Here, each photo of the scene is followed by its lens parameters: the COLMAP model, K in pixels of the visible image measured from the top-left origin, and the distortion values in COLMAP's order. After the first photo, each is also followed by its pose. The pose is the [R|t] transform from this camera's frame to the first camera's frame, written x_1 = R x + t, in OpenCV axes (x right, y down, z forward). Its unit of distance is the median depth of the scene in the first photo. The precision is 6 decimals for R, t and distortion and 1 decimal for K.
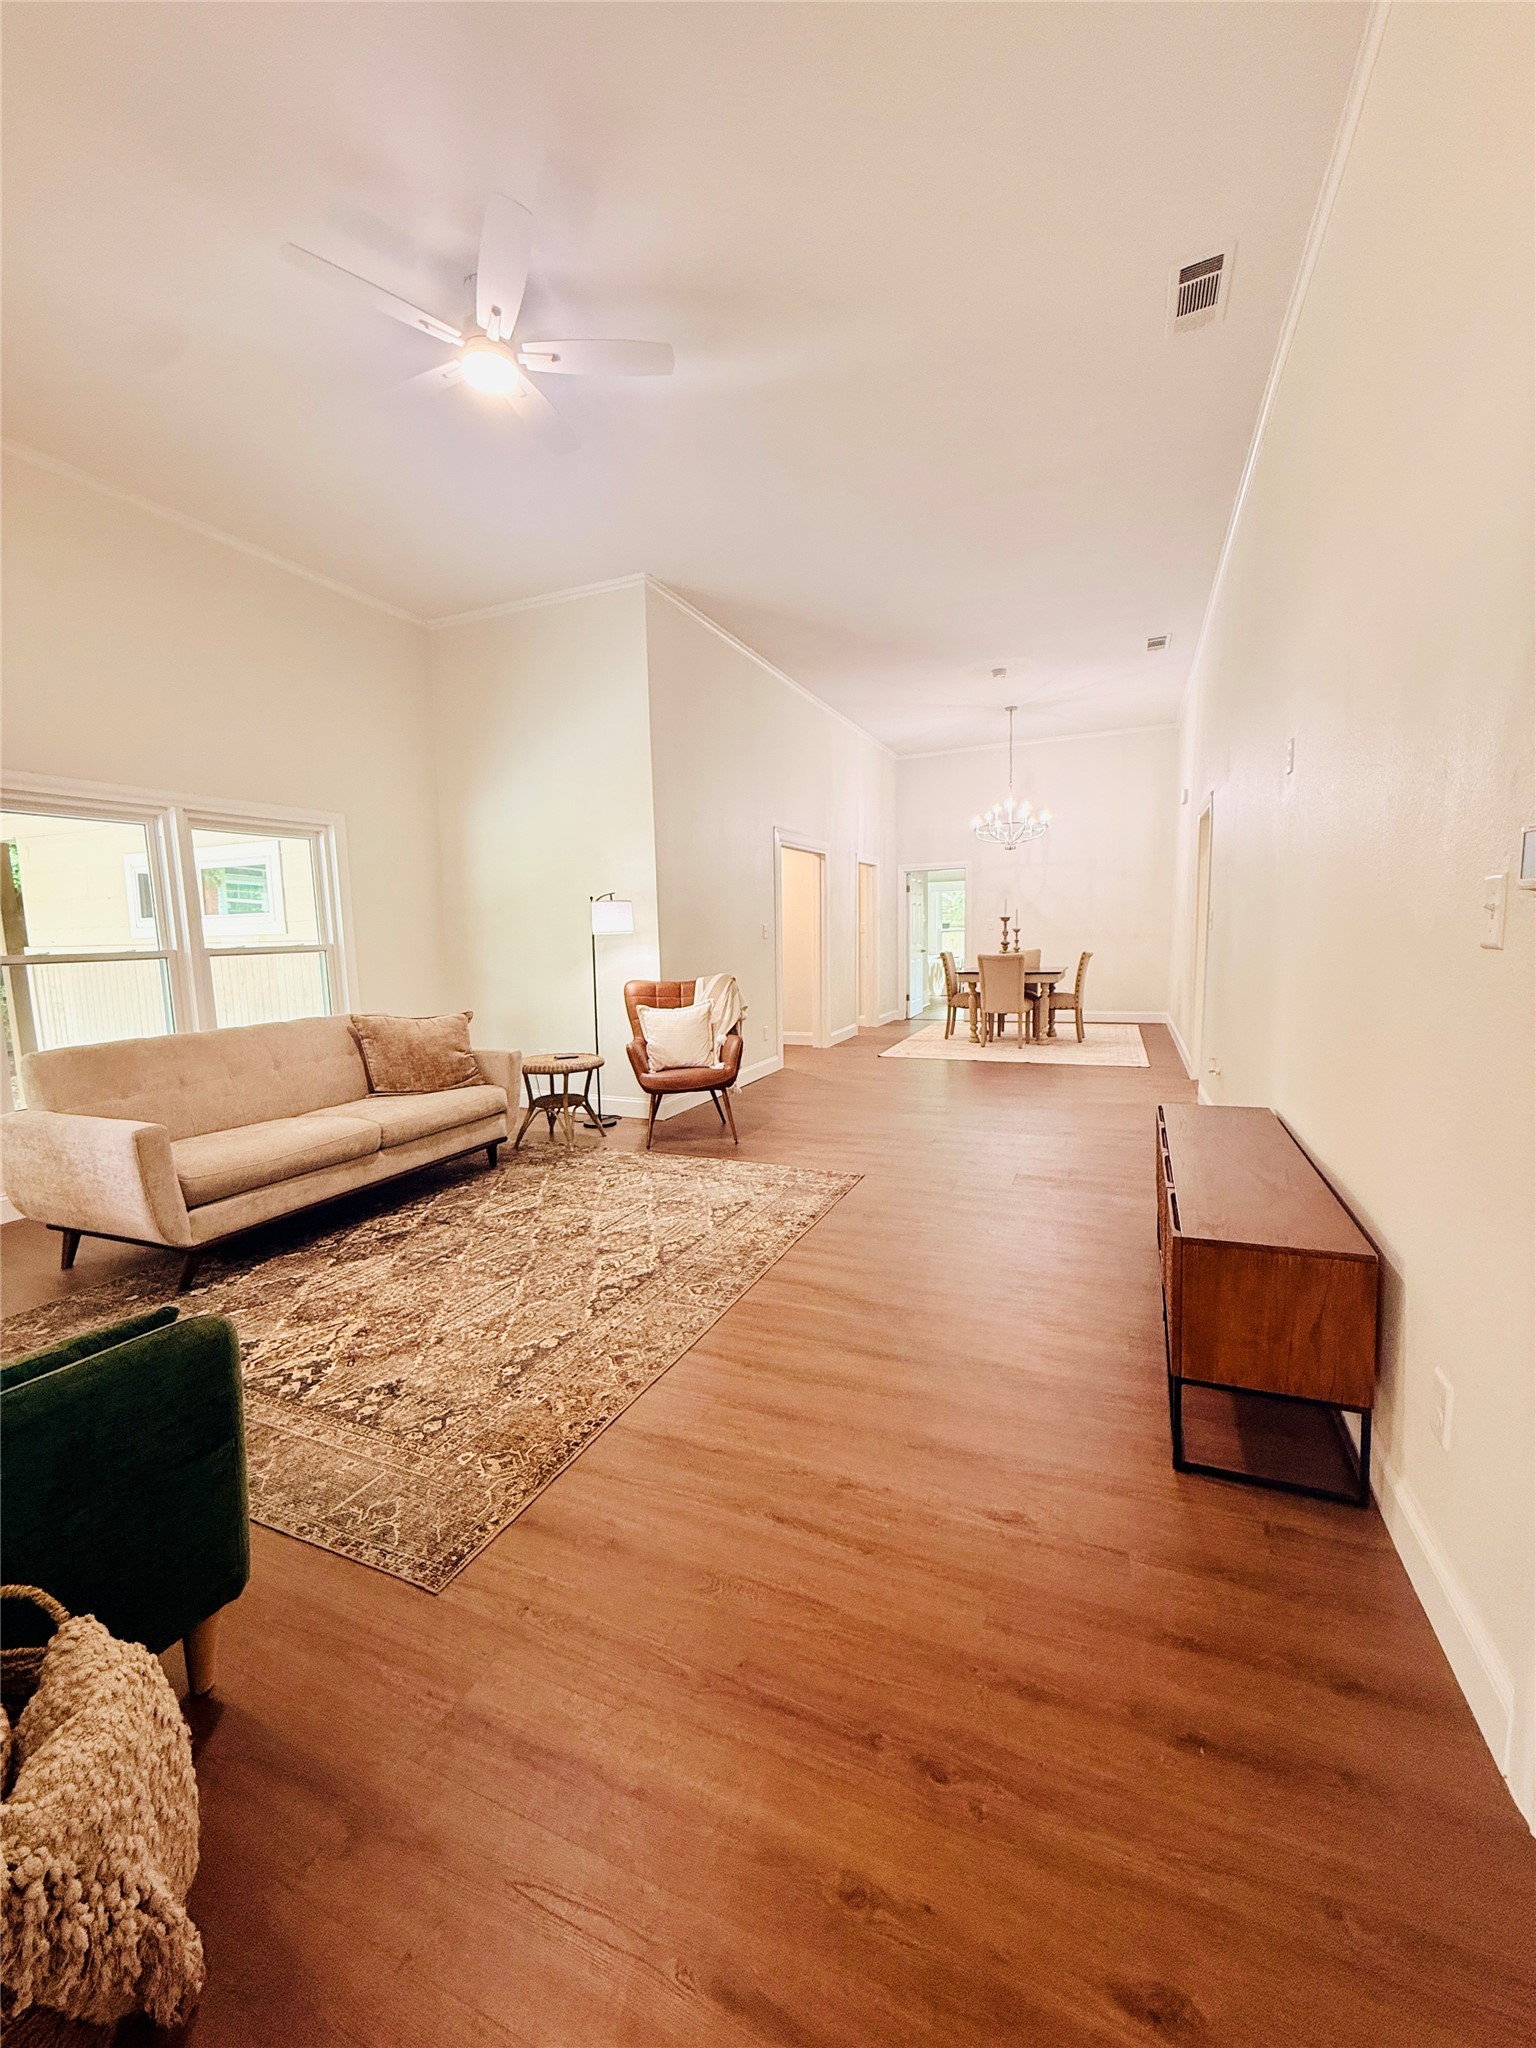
lens RADIAL K [[820.2, 0, 768.8], [0, 820.2, 1022.8], [0, 0, 1]] dist [-0.011180, 0.000056]
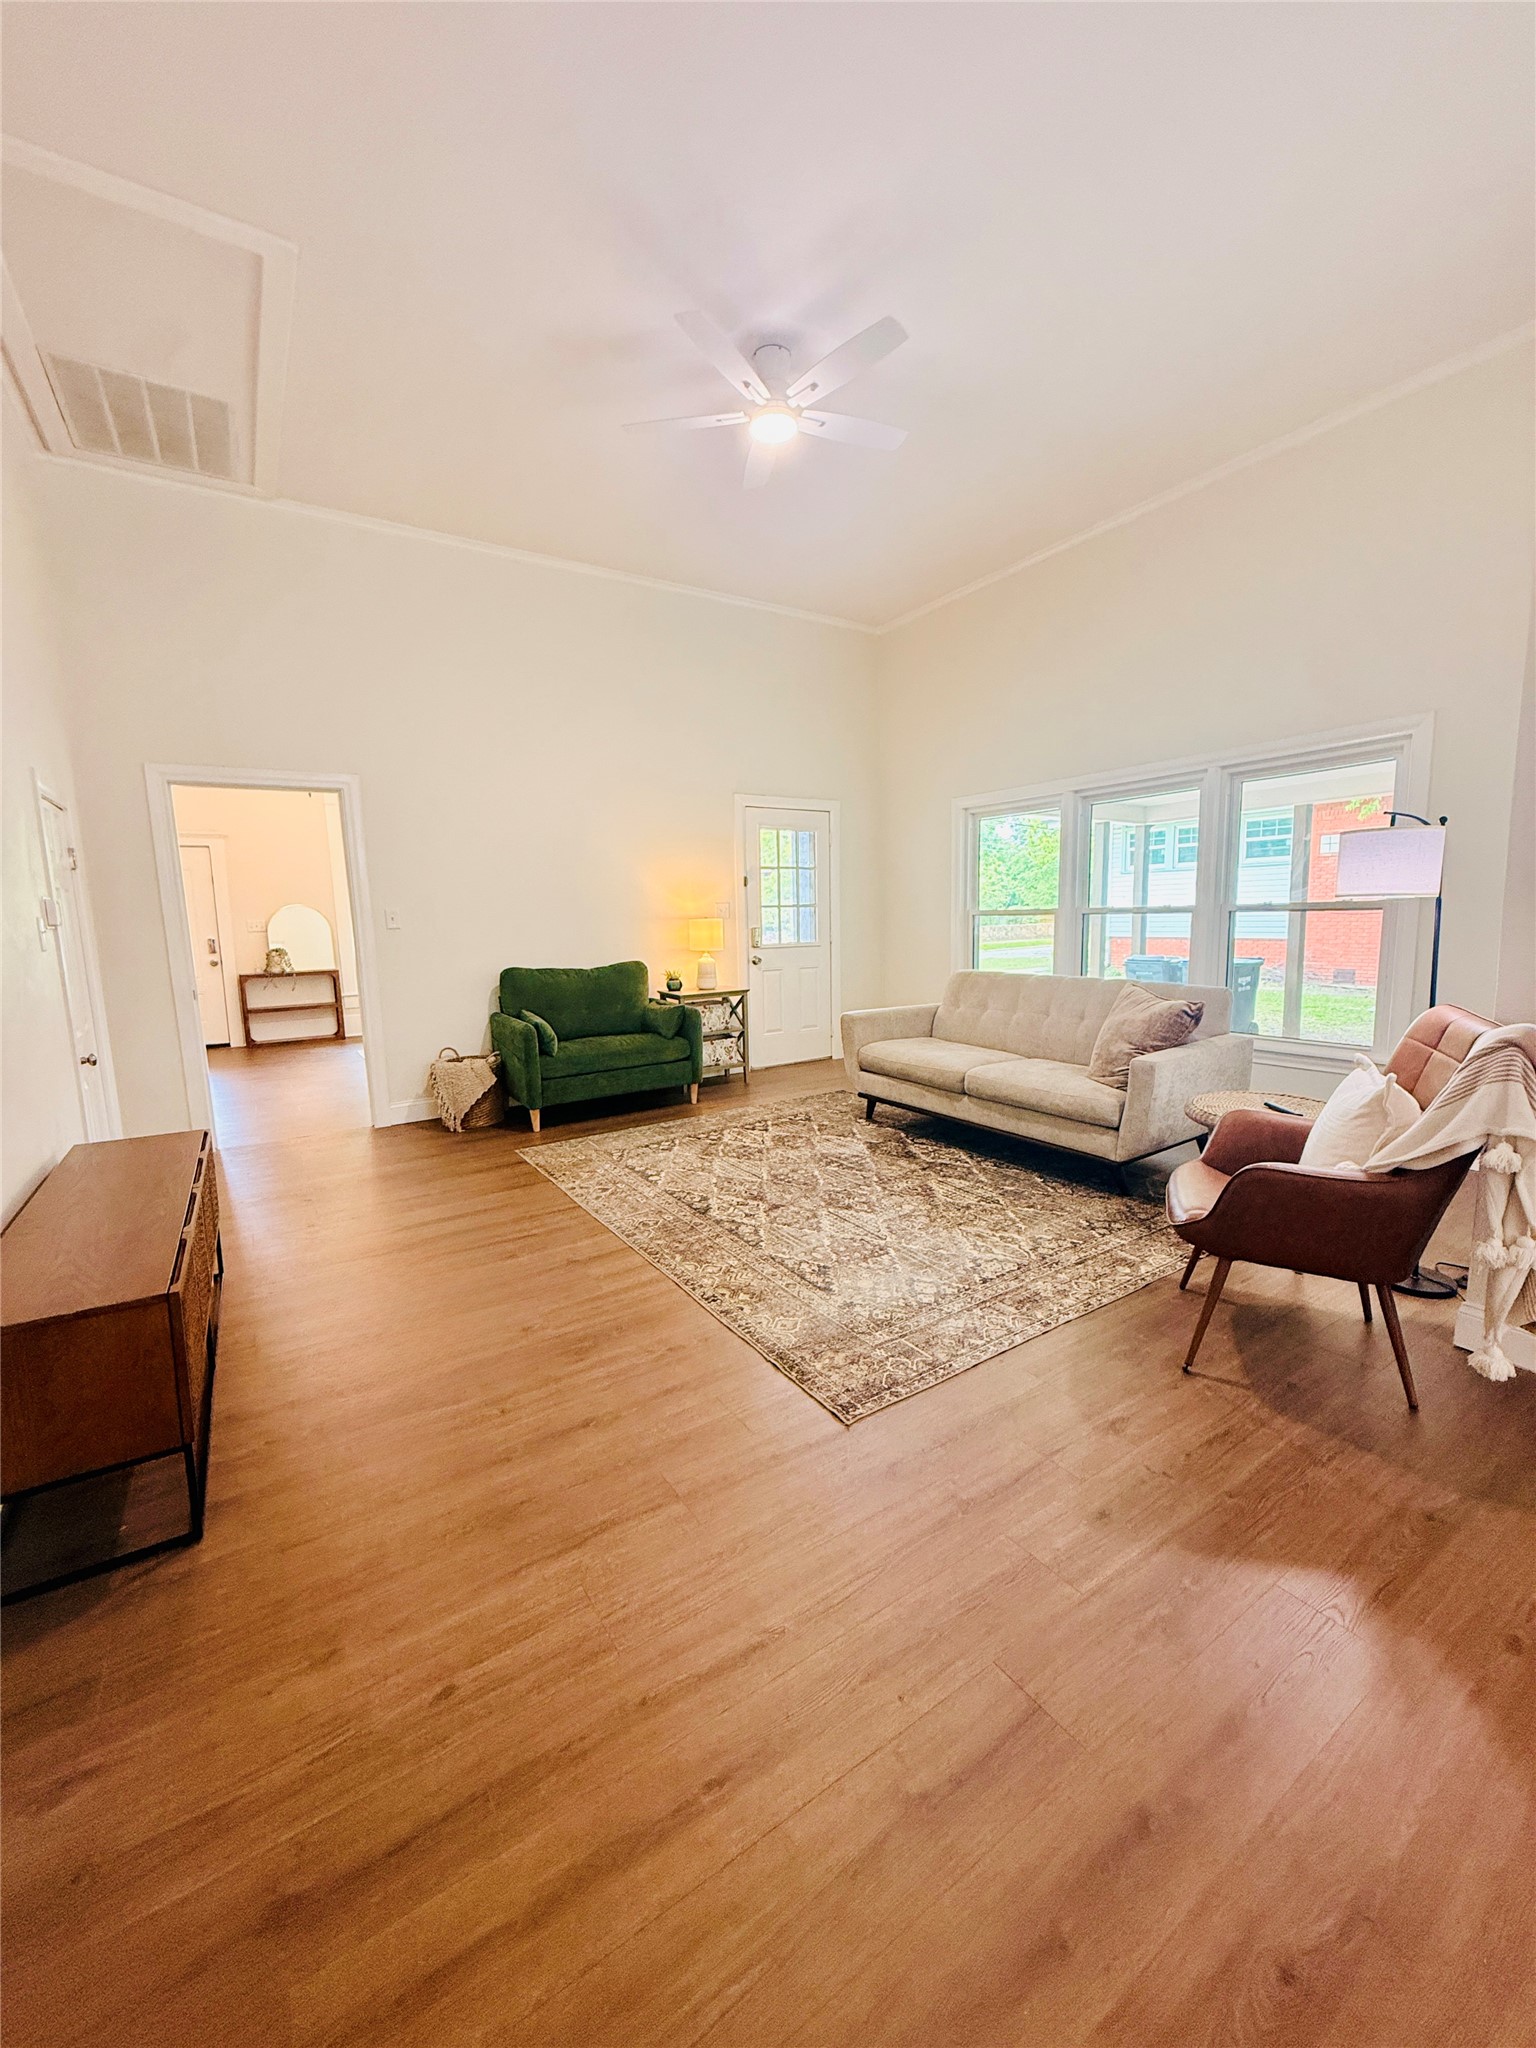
lens RADIAL K [[820.2, 0, 770.4], [0, 820.2, 1023.5], [0, 0, 1]] dist [-0.011180, 0.000056]
pose [[-0.557016, 0.156713, -0.815582, 0.603528], [-0.053348, 0.973256, 0.223445, -0.184825], [0.828787, 0.167972, -0.533758, 1.420779]]
